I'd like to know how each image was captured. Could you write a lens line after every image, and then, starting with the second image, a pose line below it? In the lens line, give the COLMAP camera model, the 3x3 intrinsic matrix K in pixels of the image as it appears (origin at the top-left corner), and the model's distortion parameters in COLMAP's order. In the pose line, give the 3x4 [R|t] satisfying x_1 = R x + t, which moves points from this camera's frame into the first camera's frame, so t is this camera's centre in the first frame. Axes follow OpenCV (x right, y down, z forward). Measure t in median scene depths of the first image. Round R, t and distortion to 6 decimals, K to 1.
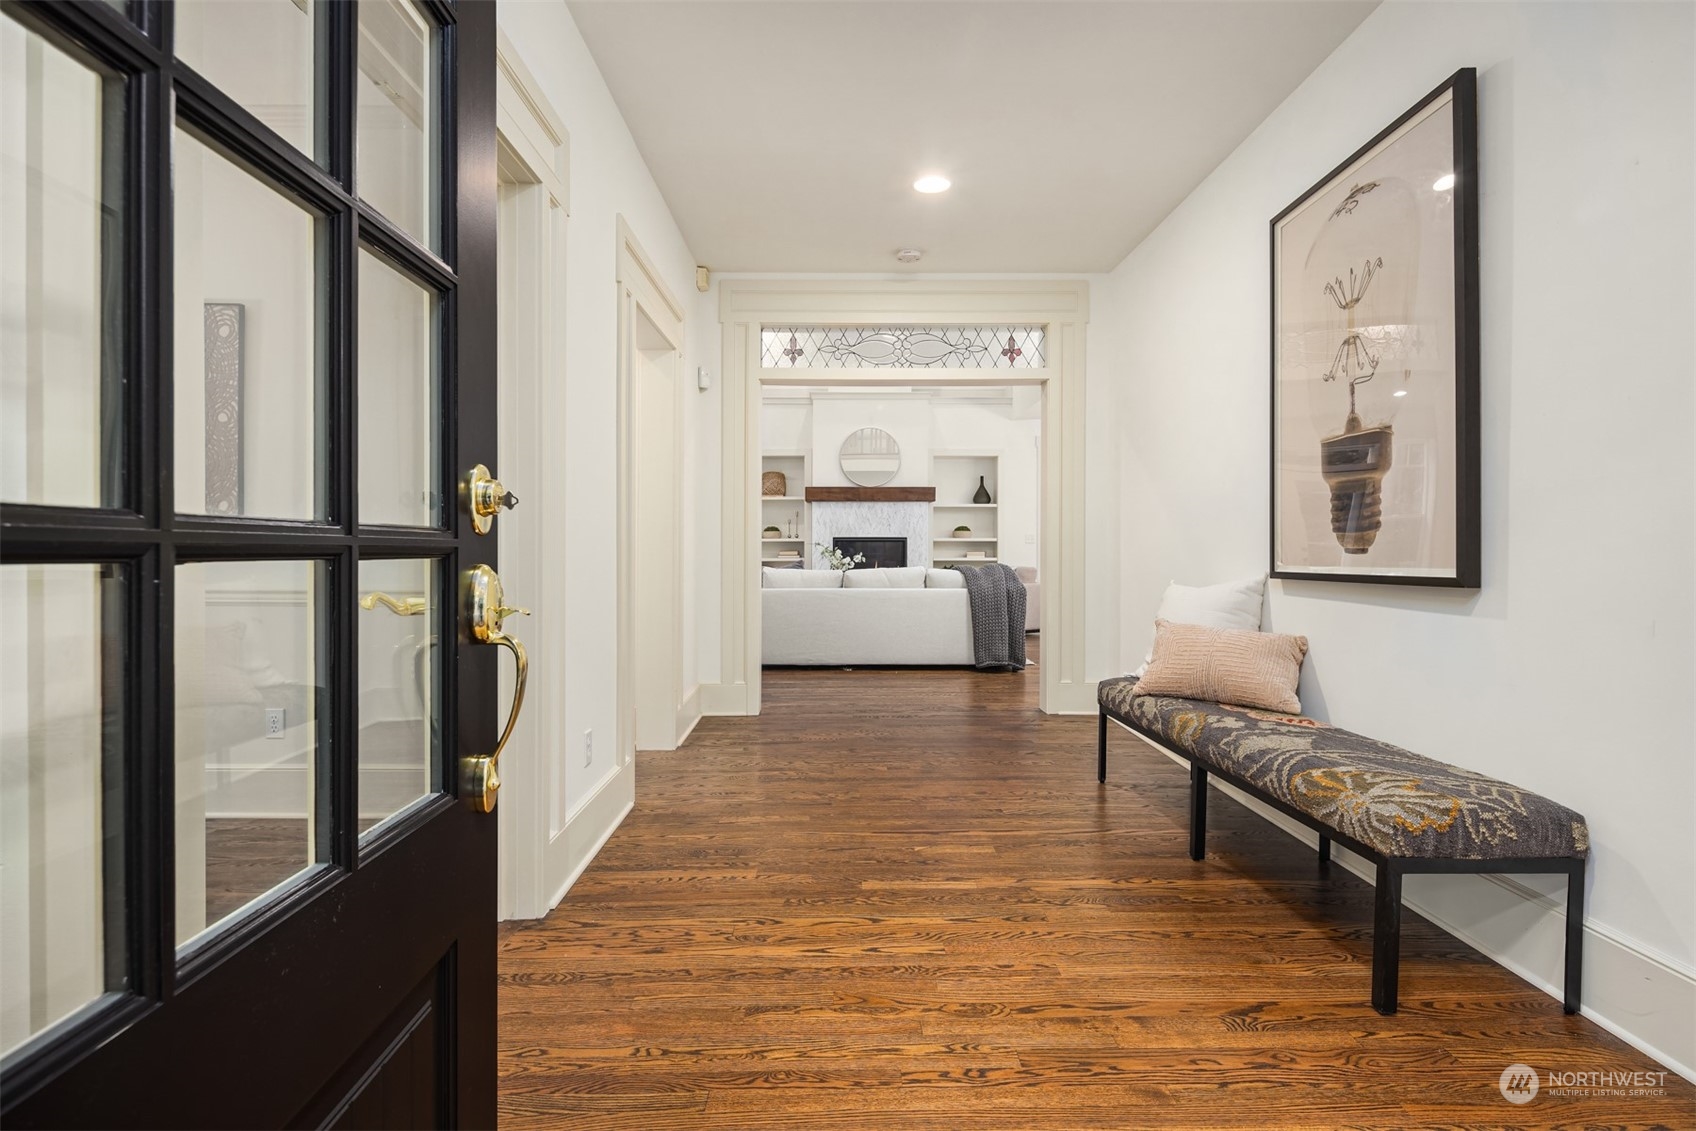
lens RADIAL K [[828.9, 0, 842.3], [0, 828.9, 560.6], [0, 0, 1]] dist [-0.001035, -0.000534]
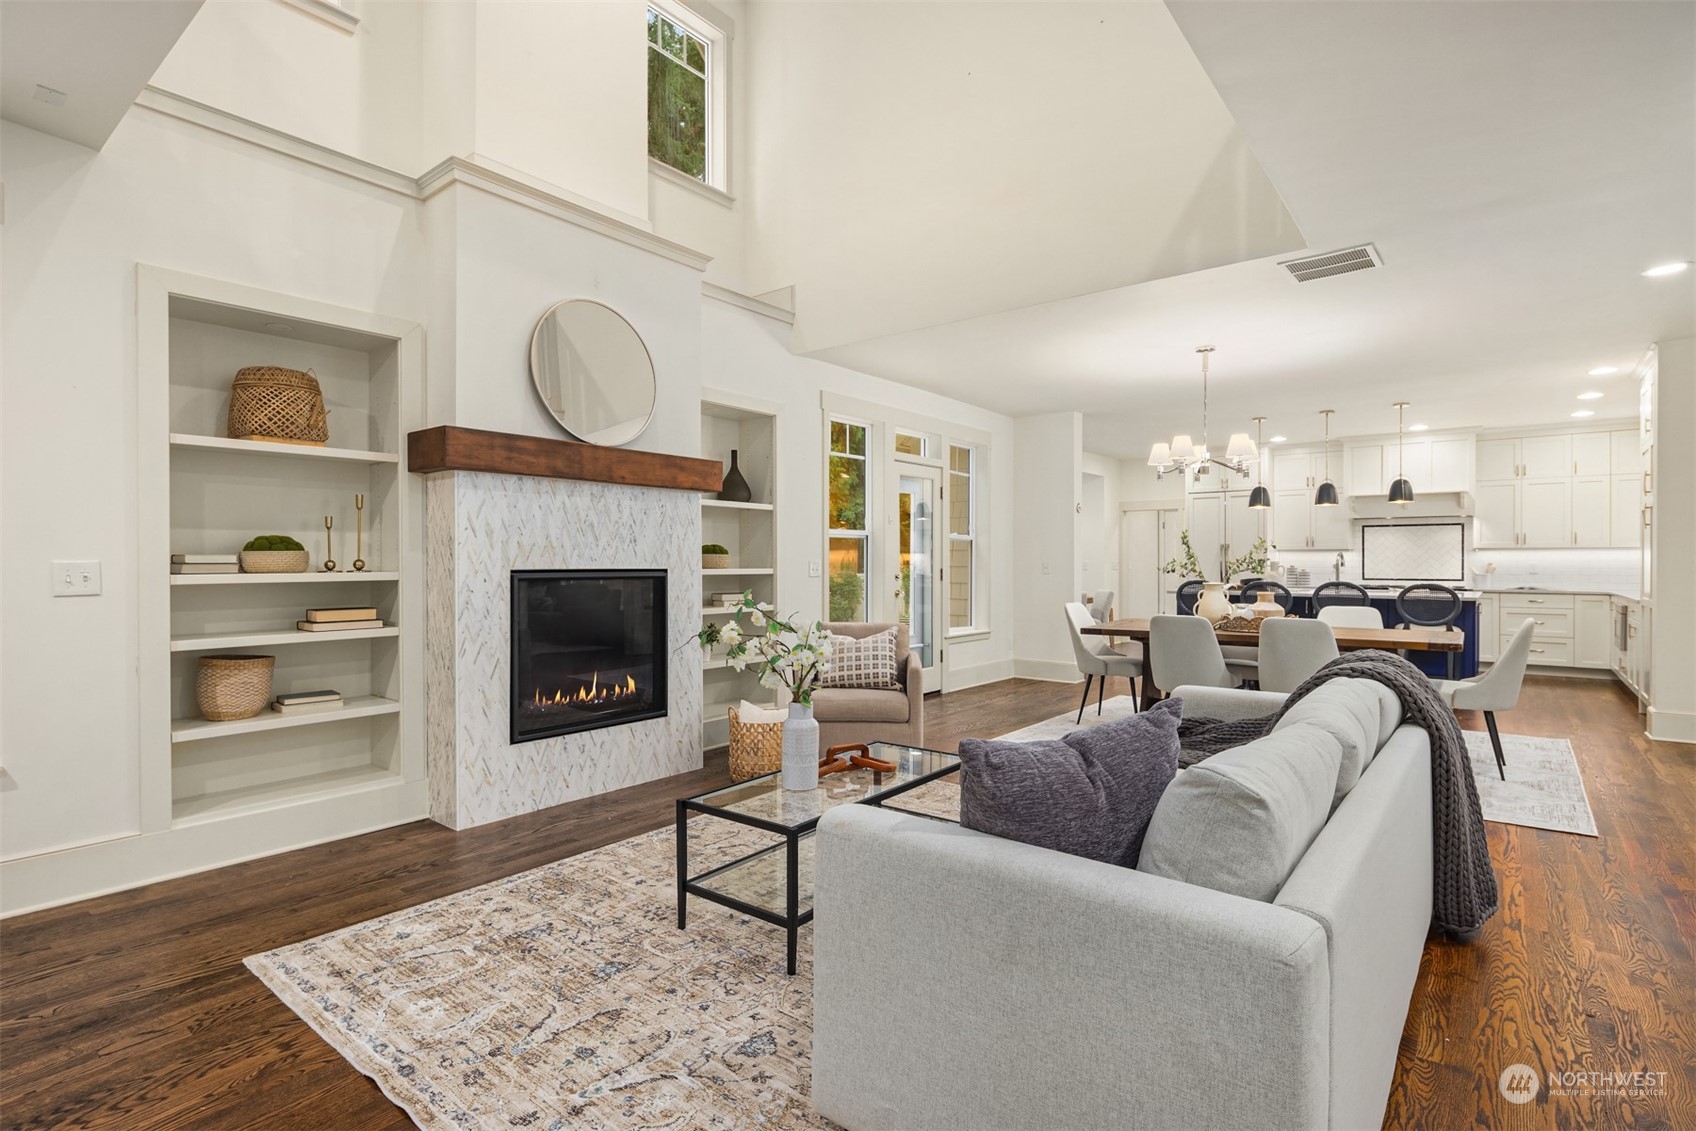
lens RADIAL K [[828.9, 0, 840.2], [0, 828.9, 569.9], [0, 0, 1]] dist [-0.001035, -0.000534]
pose [[0.633052, -0.007082, 0.774077, -0.200183], [0.002444, 0.999971, 0.007150, -0.029919], [-0.774105, -0.002634, 0.633051, 0.627656]]
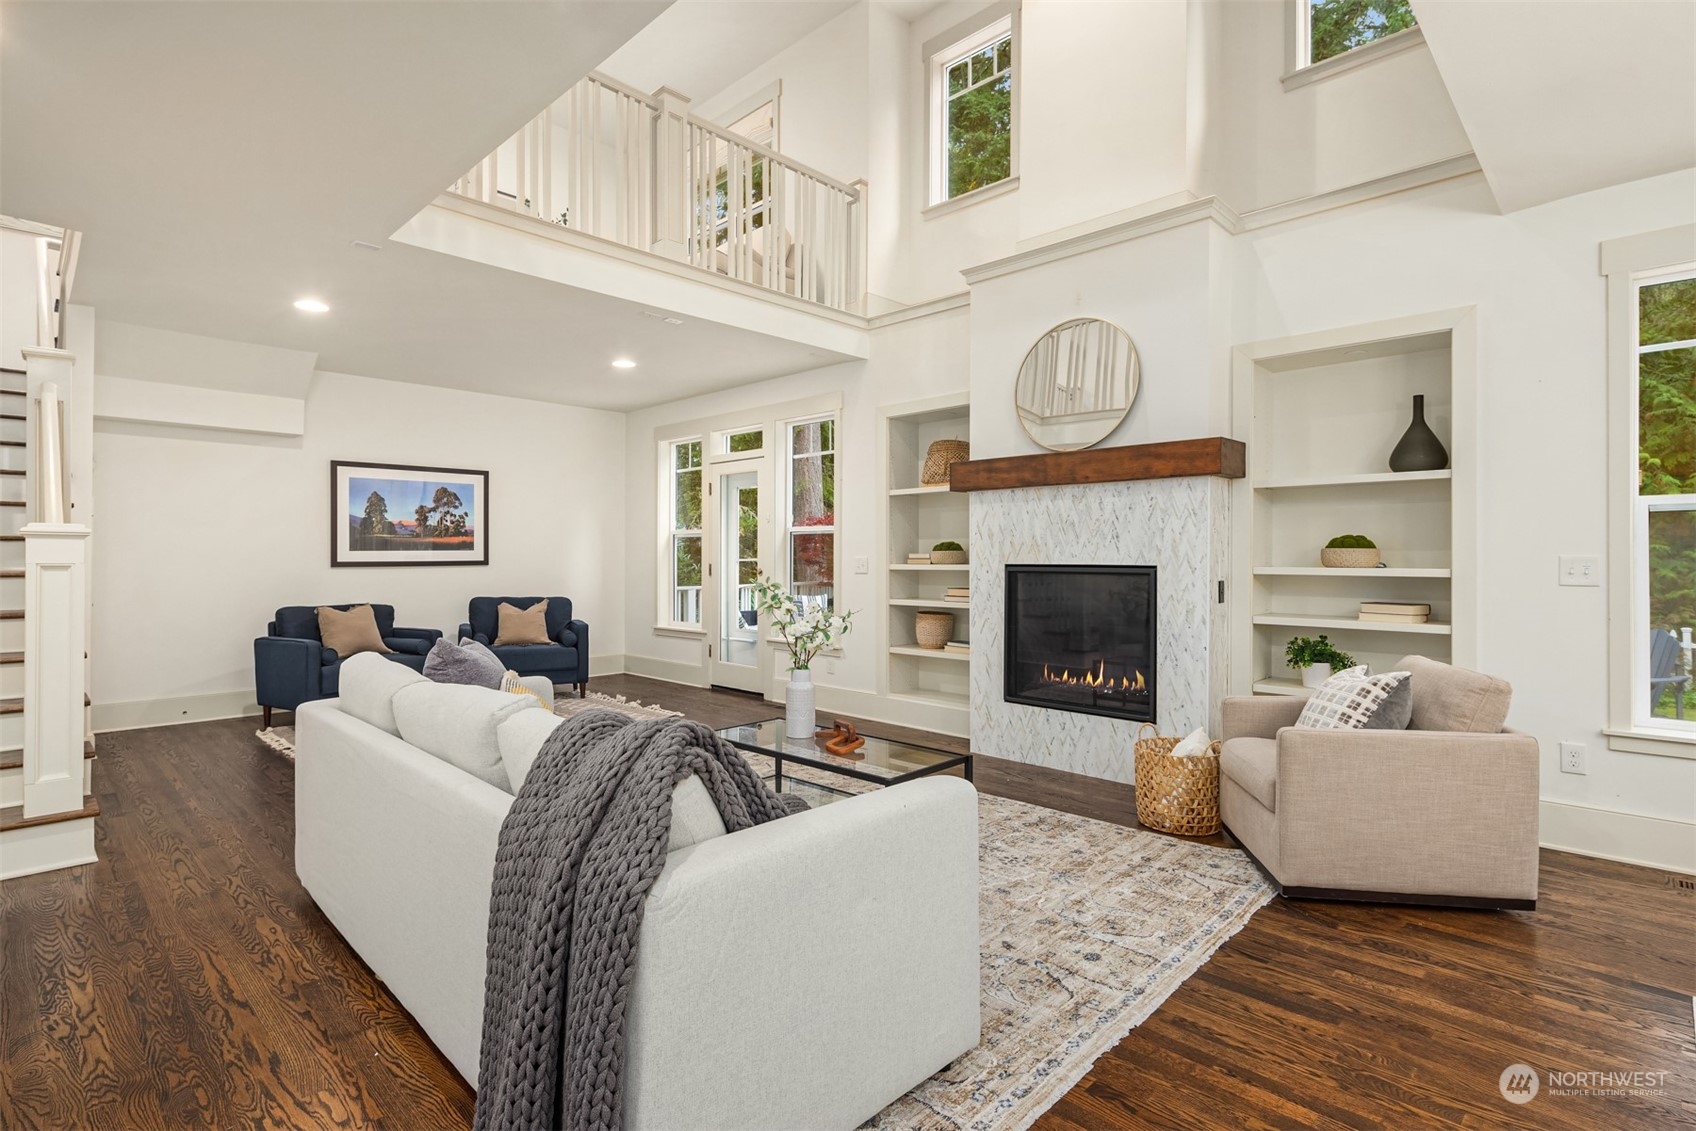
lens RADIAL K [[828.9, 0, 853.4], [0, 828.9, 561.8], [0, 0, 1]] dist [-0.001035, -0.000534]
pose [[0.709411, 0.006448, -0.704765, 0.253967], [-0.005933, 0.999977, 0.003177, -0.029824], [0.704770, 0.001928, 0.709433, 0.582505]]
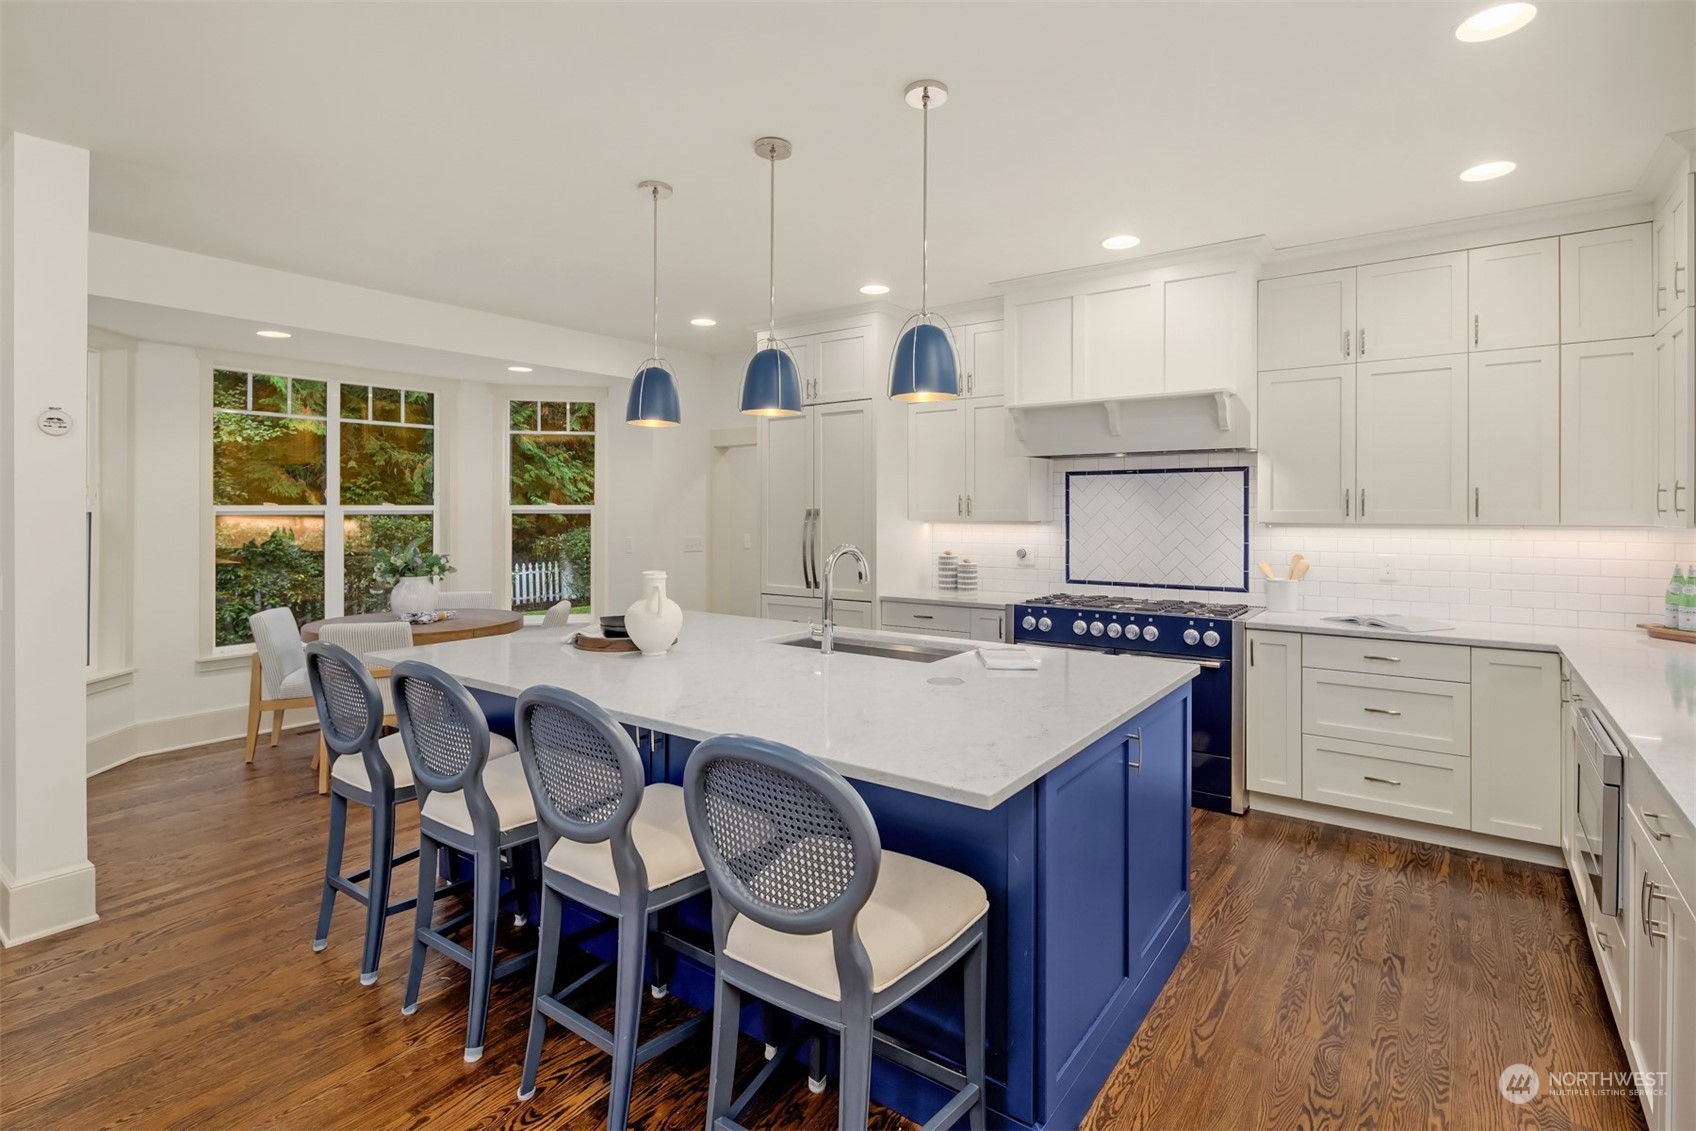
lens RADIAL K [[828.9, 0, 844.3], [0, 828.9, 518.5], [0, 0, 1]] dist [-0.001035, -0.000534]
pose [[0.600559, -0.007697, 0.799543, 0.466355], [0.004056, 0.999970, 0.006580, -0.050075], [-0.799570, -0.000708, 0.600572, 0.586529]]
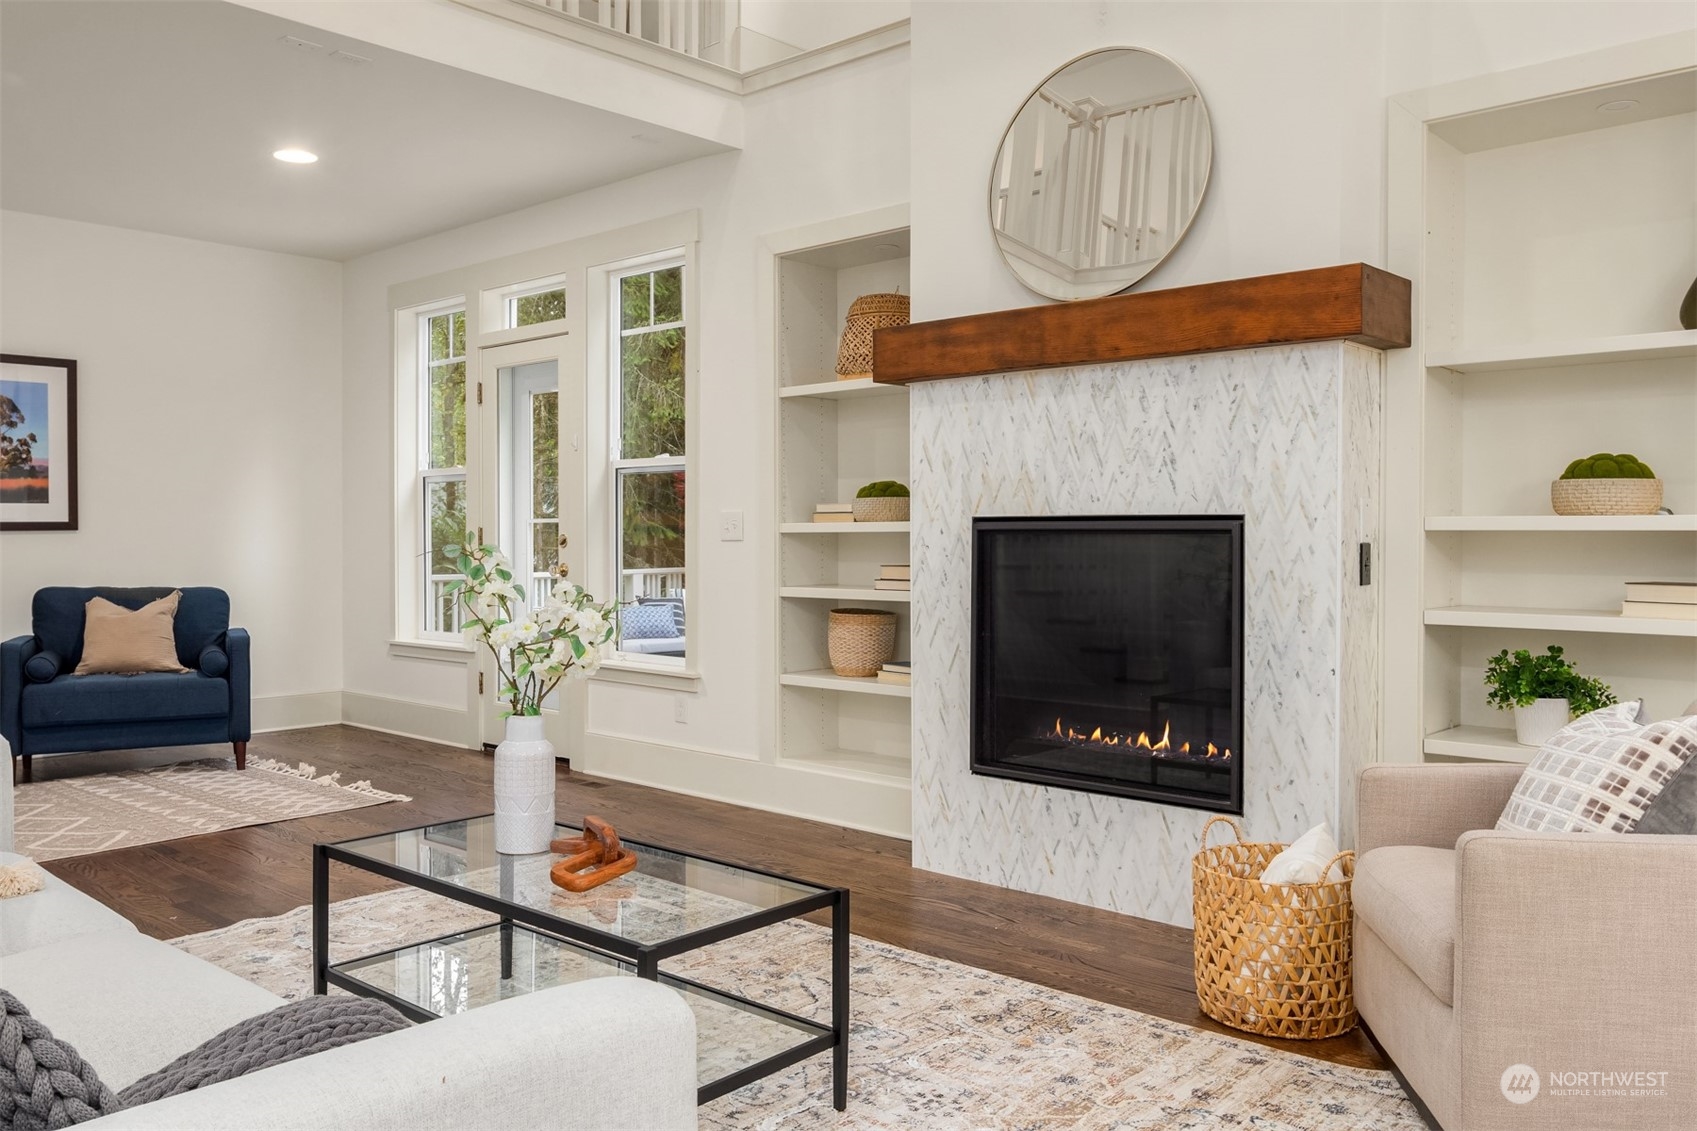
lens RADIAL K [[1331.2, 0, 863.6], [0, 1331.2, 551.9], [0, 0, 1]] dist [-0.000147, -0.002742]
pose [[0.732733, 0.010720, -0.680432, 0.234922], [-0.005262, 0.999935, 0.010088, -0.021074], [0.680496, -0.003812, 0.732742, 0.656523]]
